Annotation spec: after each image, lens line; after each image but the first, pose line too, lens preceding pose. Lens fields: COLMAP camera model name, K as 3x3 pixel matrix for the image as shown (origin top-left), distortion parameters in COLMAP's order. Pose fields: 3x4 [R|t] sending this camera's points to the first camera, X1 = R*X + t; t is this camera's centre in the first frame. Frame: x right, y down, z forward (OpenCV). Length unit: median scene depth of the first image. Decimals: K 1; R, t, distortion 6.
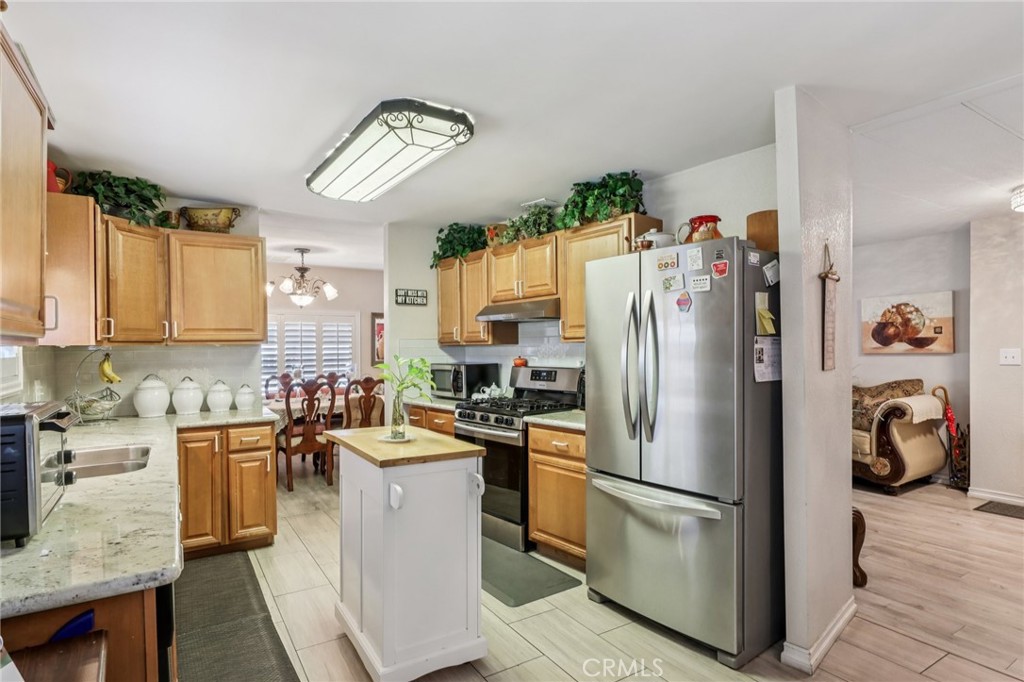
lens RADIAL K [[525.6, 0, 490.3], [0, 525.6, 343.3], [0, 0, 1]] dist [0.000540, -0.001282]
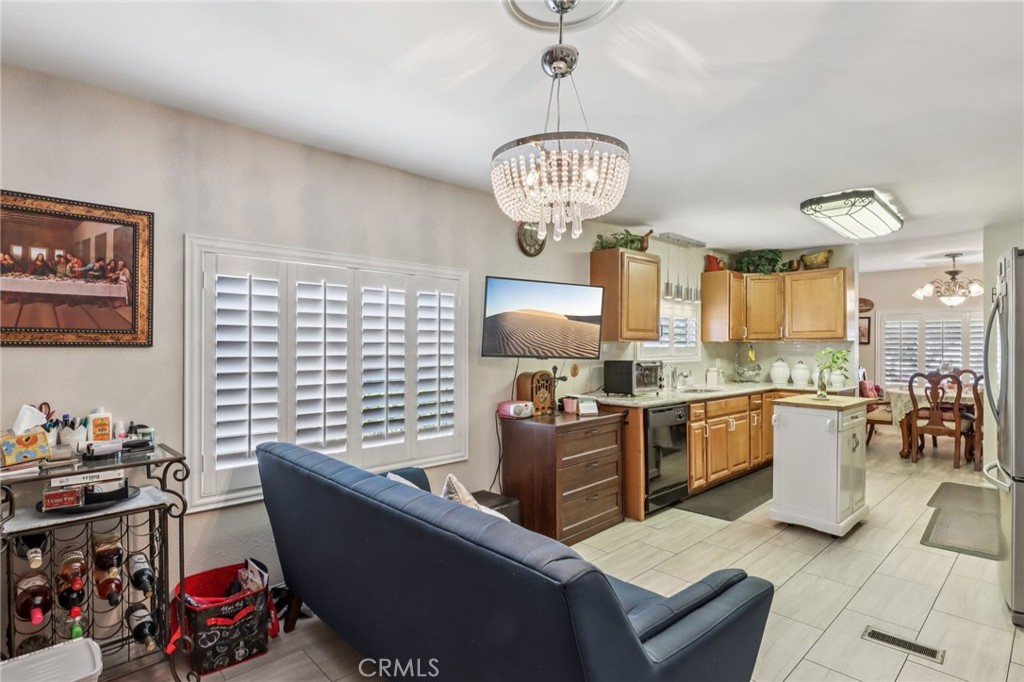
lens RADIAL K [[521.7, 0, 512.0], [0, 521.7, 341.0], [0, 0, 1]] dist [0.001269, -0.001456]
pose [[0.197011, 0.000538, -0.980401, 0.856317], [0.003296, 0.999994, 0.001212, -0.002557], [0.980396, -0.003470, 0.197008, -0.191144]]
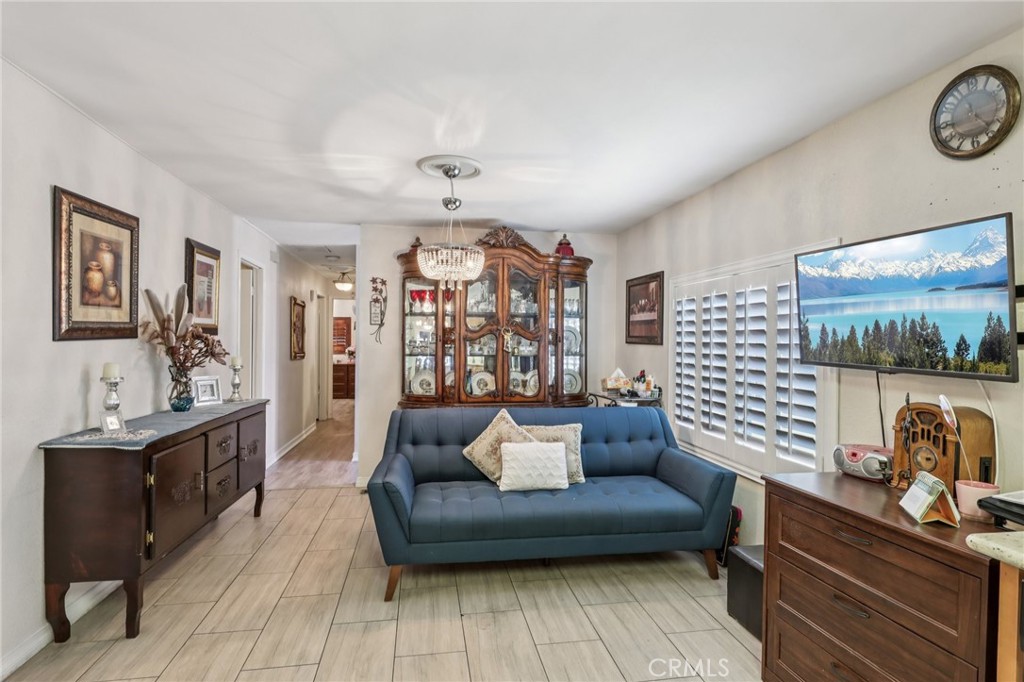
lens RADIAL K [[518.7, 0, 503.5], [0, 518.7, 343.5], [0, 0, 1]] dist [-0.002030, -0.001122]
pose [[-0.918947, -0.007827, 0.394303, -0.039241], [-0.008400, 0.999965, 0.000273, 0.003708], [-0.394291, -0.003062, -0.918980, 0.757555]]
